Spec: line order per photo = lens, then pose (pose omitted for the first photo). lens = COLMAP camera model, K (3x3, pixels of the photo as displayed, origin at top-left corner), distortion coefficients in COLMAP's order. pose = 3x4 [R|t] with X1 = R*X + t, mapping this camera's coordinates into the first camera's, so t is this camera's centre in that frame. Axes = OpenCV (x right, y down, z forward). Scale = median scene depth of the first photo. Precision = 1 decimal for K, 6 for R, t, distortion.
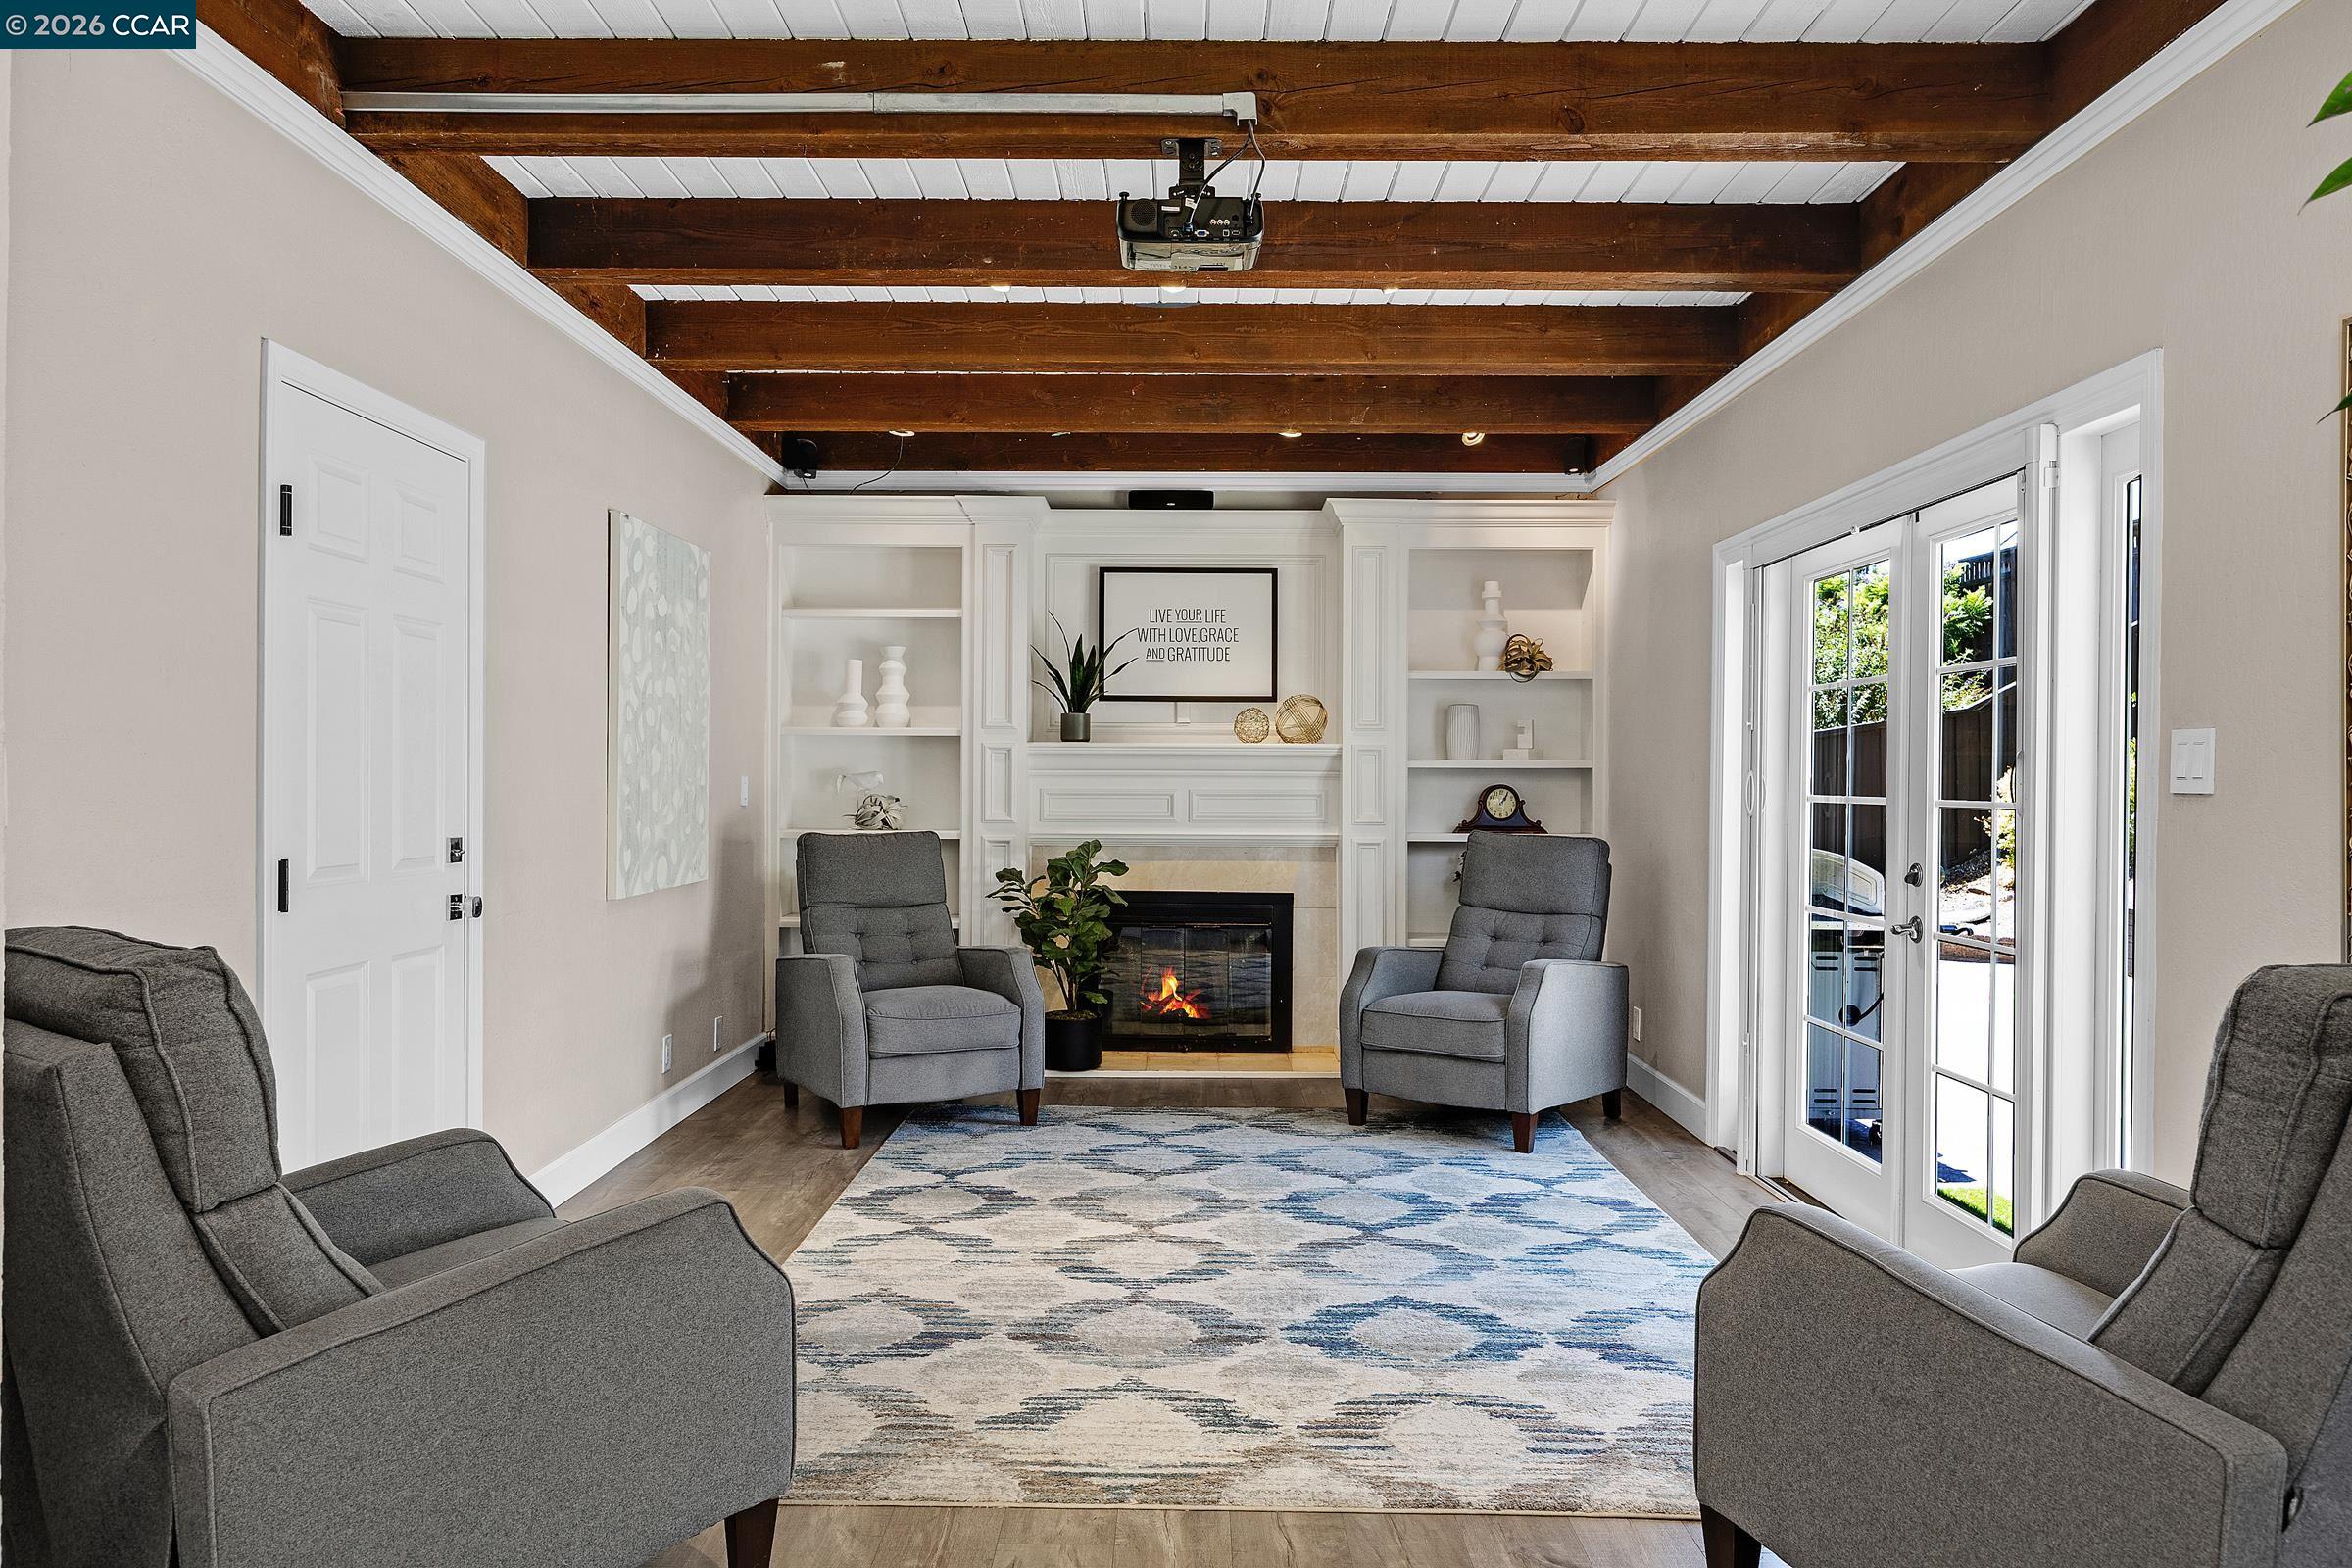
lens RADIAL K [[1633.9, 0, 1181.4], [0, 1633.9, 785.7], [0, 0, 1]] dist [0.006384, 0.000756]
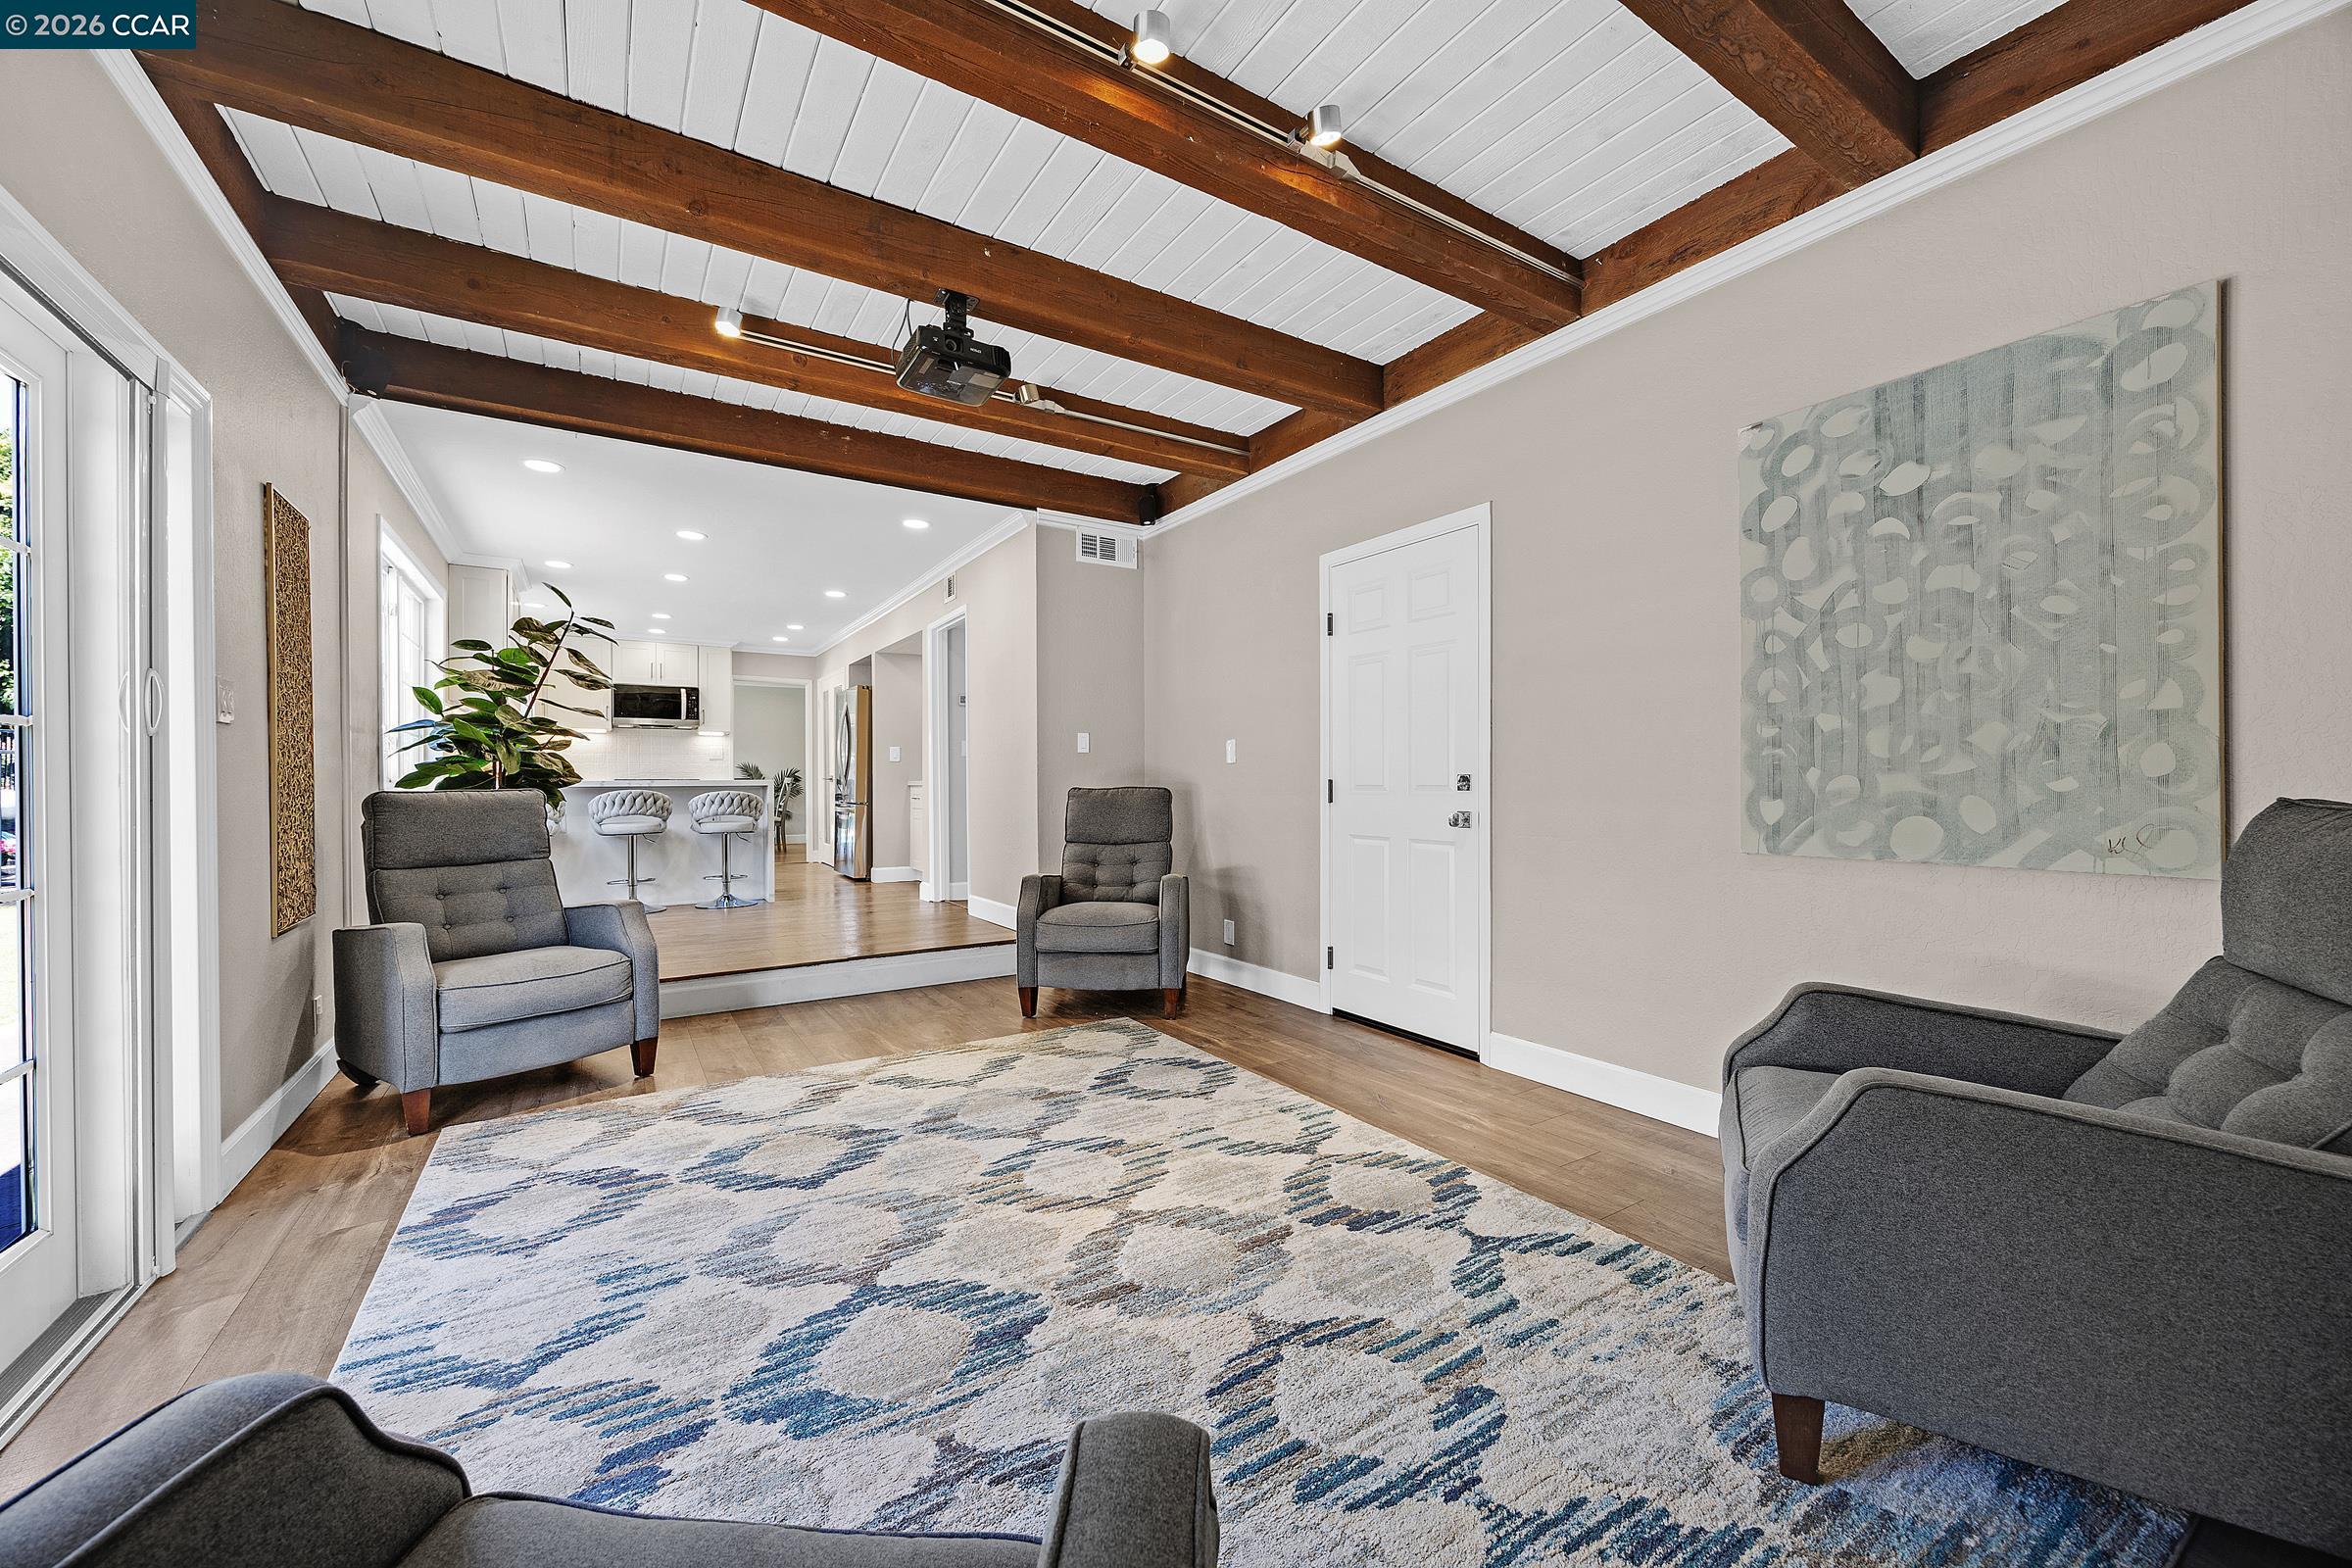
lens RADIAL K [[903.9, 0, 1178.3], [0, 903.9, 777.1], [0, 0, 1]] dist [-0.001540, 0.000068]
pose [[-0.841556, -0.006682, -0.540129, 0.253263], [-0.006604, 0.999976, -0.002080, 0.038785], [0.540130, 0.001816, -0.841580, 1.629838]]
